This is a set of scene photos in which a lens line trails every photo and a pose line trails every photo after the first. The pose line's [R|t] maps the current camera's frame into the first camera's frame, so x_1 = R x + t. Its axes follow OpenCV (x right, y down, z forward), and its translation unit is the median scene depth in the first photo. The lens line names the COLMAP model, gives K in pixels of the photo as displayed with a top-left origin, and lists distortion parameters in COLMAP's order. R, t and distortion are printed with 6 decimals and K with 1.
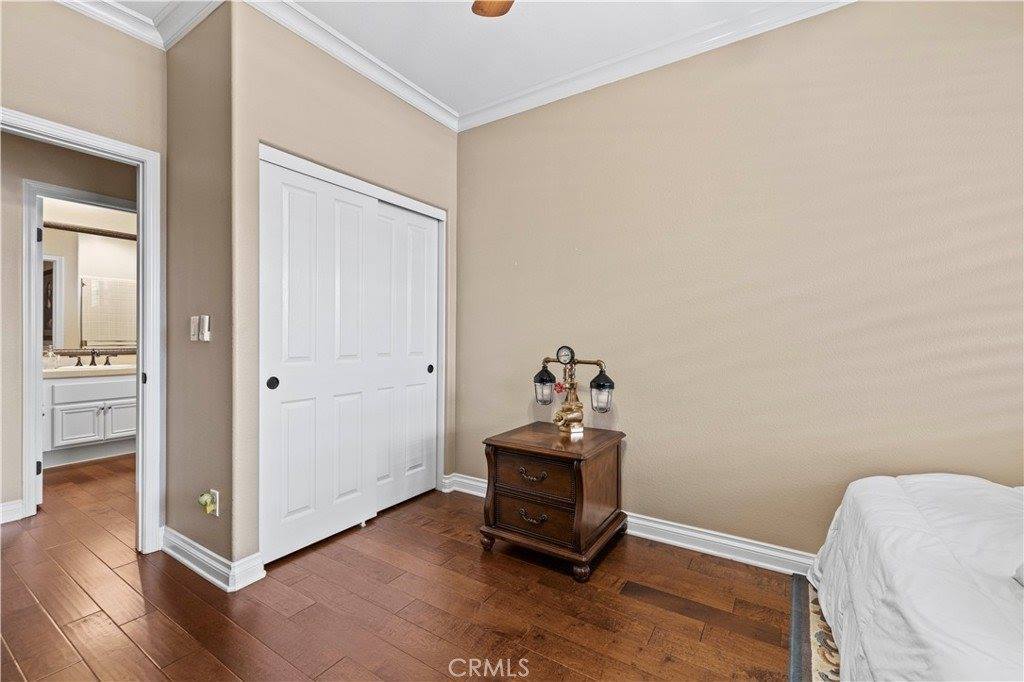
lens RADIAL K [[430.5, 0, 513.2], [0, 430.5, 343.9], [0, 0, 1]] dist [0.000261, -0.000197]
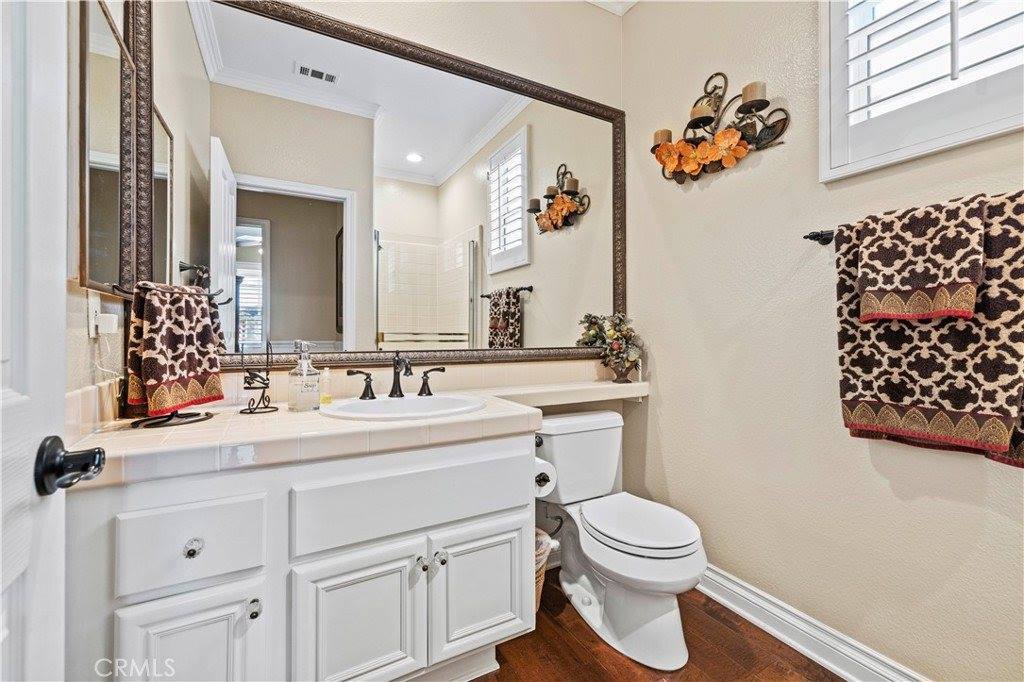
lens RADIAL K [[430.5, 0, 511.3], [0, 430.5, 337.8], [0, 0, 1]] dist [0.000261, -0.000197]
pose [[0.881215, -0.001338, -0.472713, -0.724725], [-0.000870, 0.999990, -0.004454, 0.002237], [0.472715, 0.004336, 0.881205, 0.731646]]
